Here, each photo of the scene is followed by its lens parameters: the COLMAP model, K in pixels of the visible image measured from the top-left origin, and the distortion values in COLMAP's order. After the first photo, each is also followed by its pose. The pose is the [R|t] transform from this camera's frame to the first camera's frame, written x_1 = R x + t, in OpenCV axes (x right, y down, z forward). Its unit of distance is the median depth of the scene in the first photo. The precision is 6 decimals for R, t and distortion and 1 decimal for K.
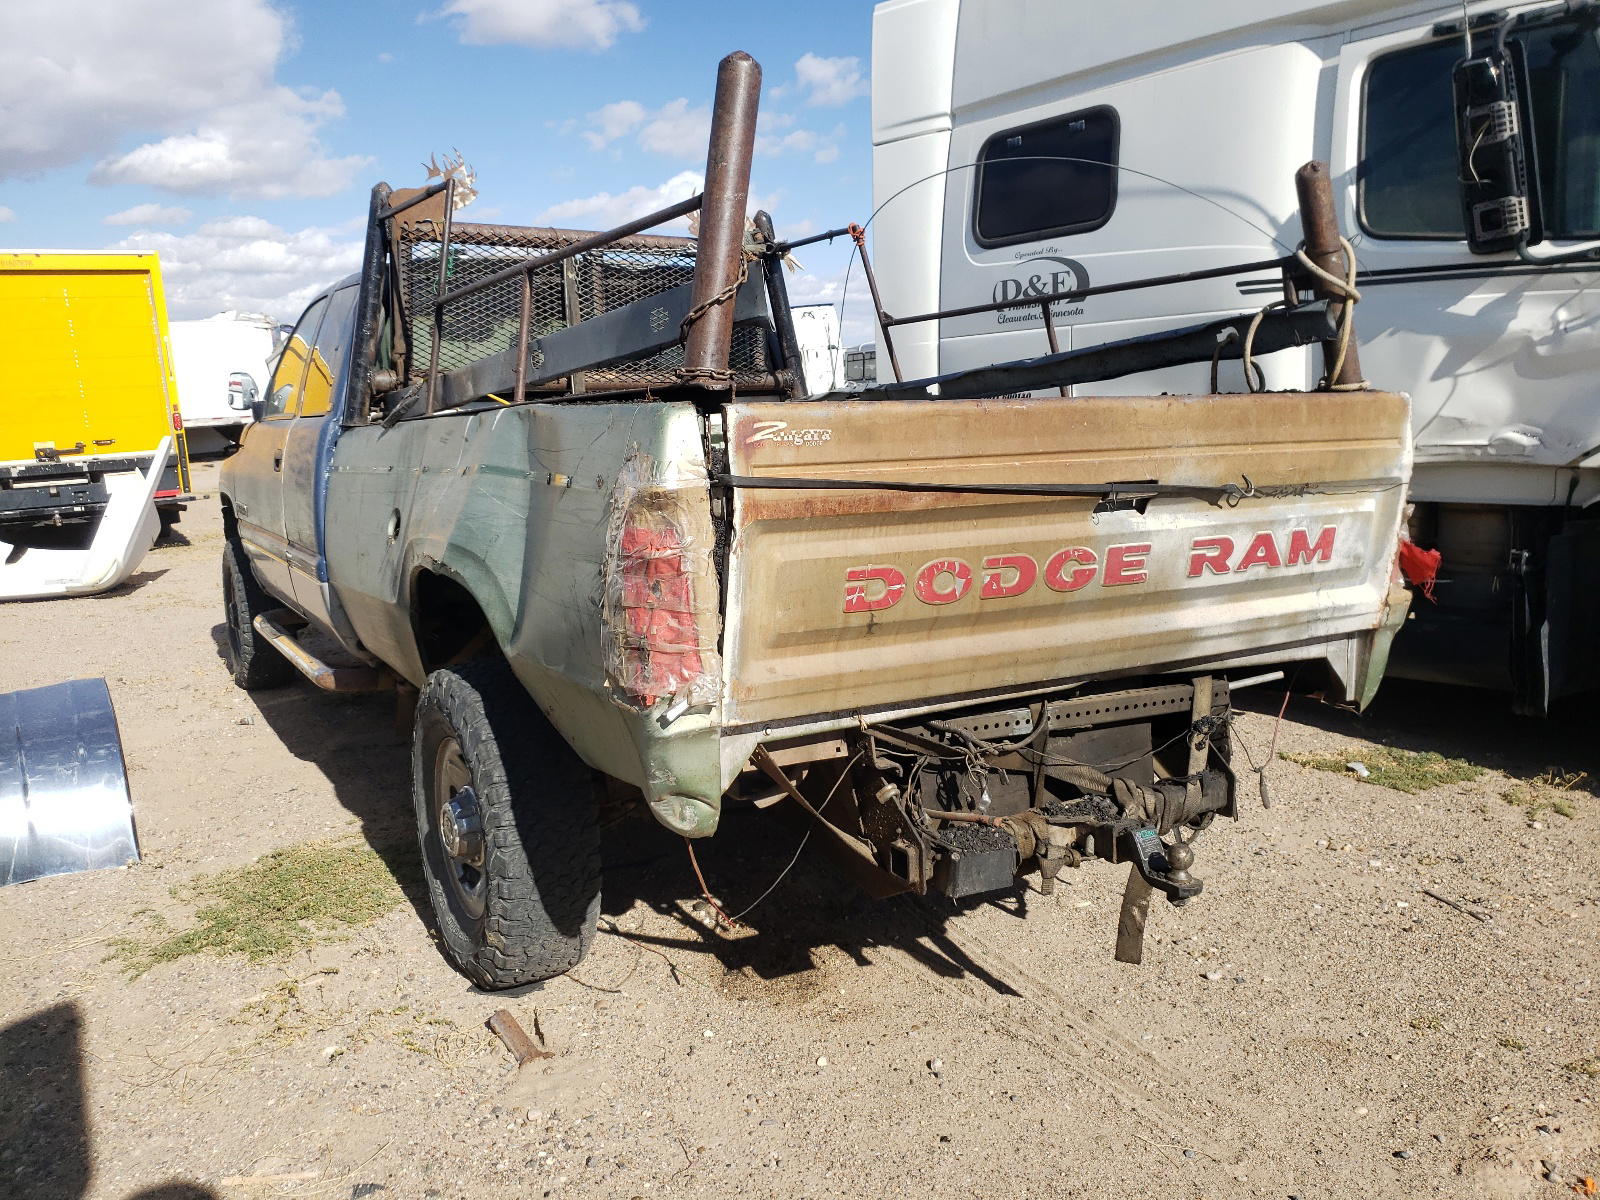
lens RADIAL K [[1207.0, 0, 795.6], [0, 1207.0, 600.8], [0, 0, 1]] dist [0.041120, -0.001275]
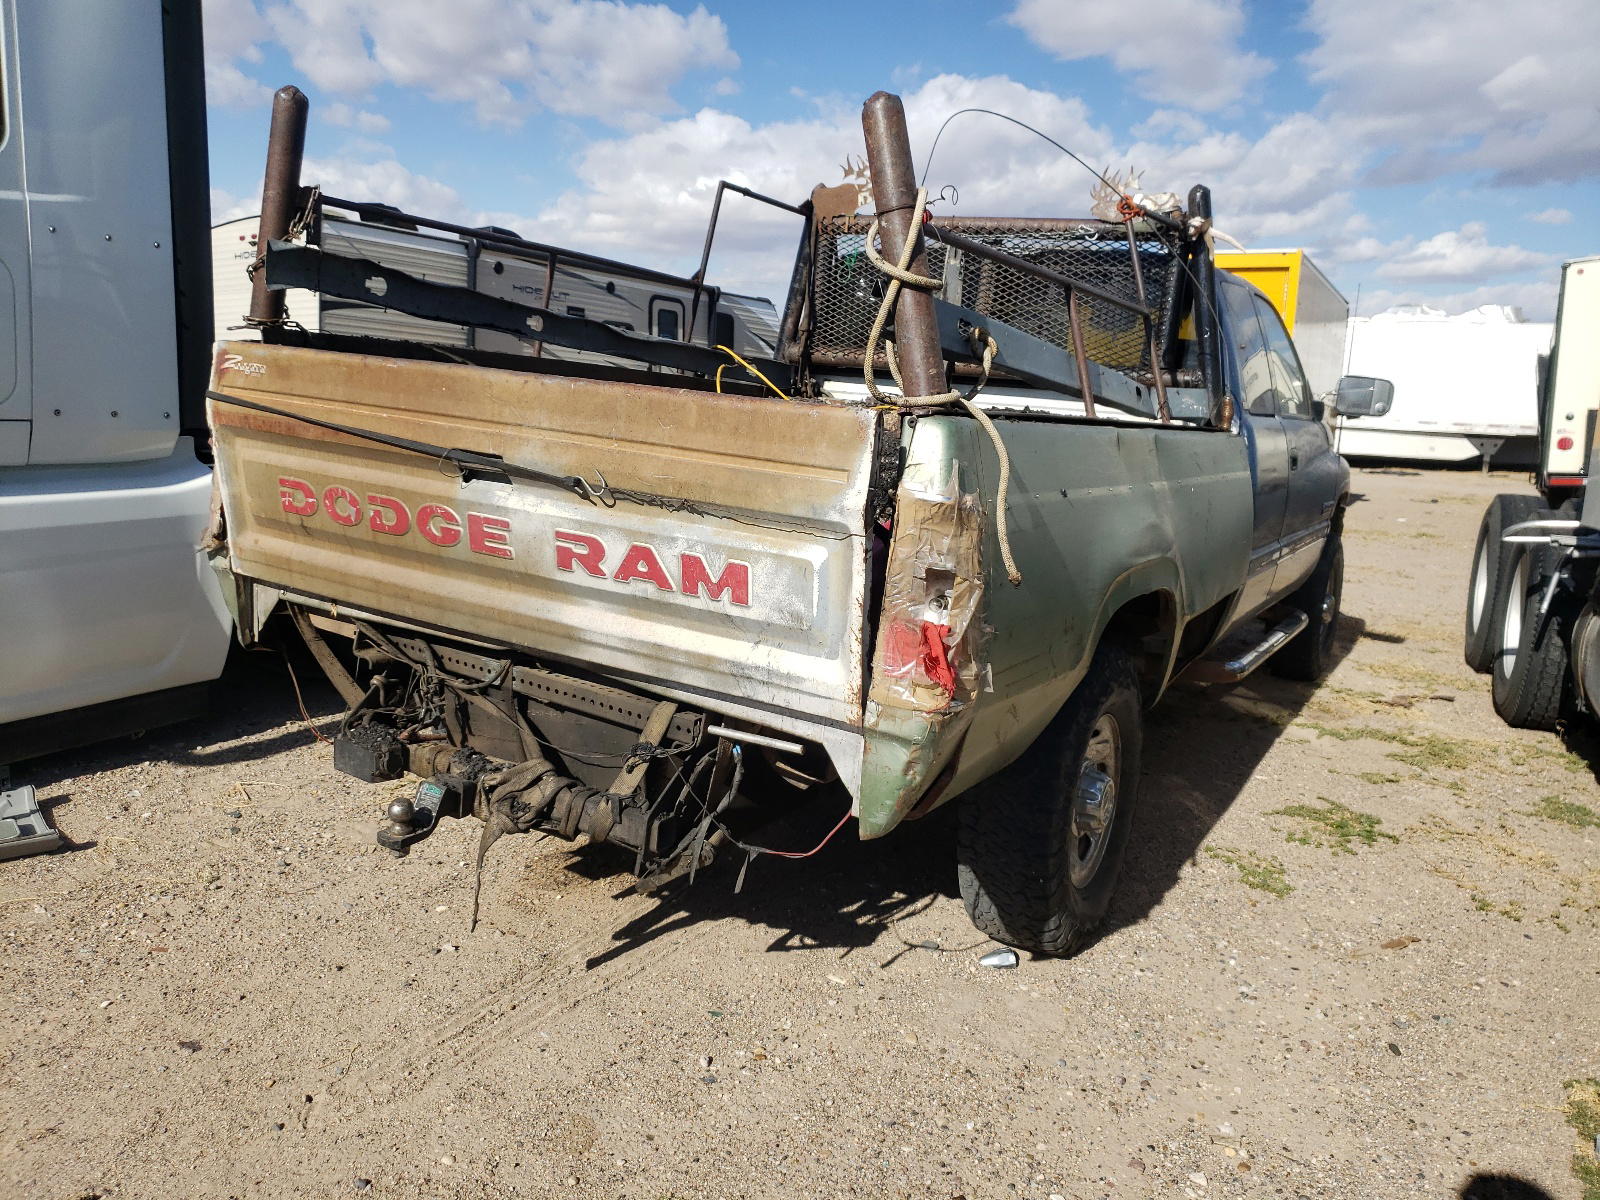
lens RADIAL K [[1207.0, 0, 796.0], [0, 1207.0, 595.1], [0, 0, 1]] dist [0.041120, -0.001275]
pose [[0.519817, 0.223618, -0.824491, 1.191558], [-0.227125, 0.966573, 0.118957, -0.152590], [0.823532, 0.125426, 0.553230, 0.625107]]
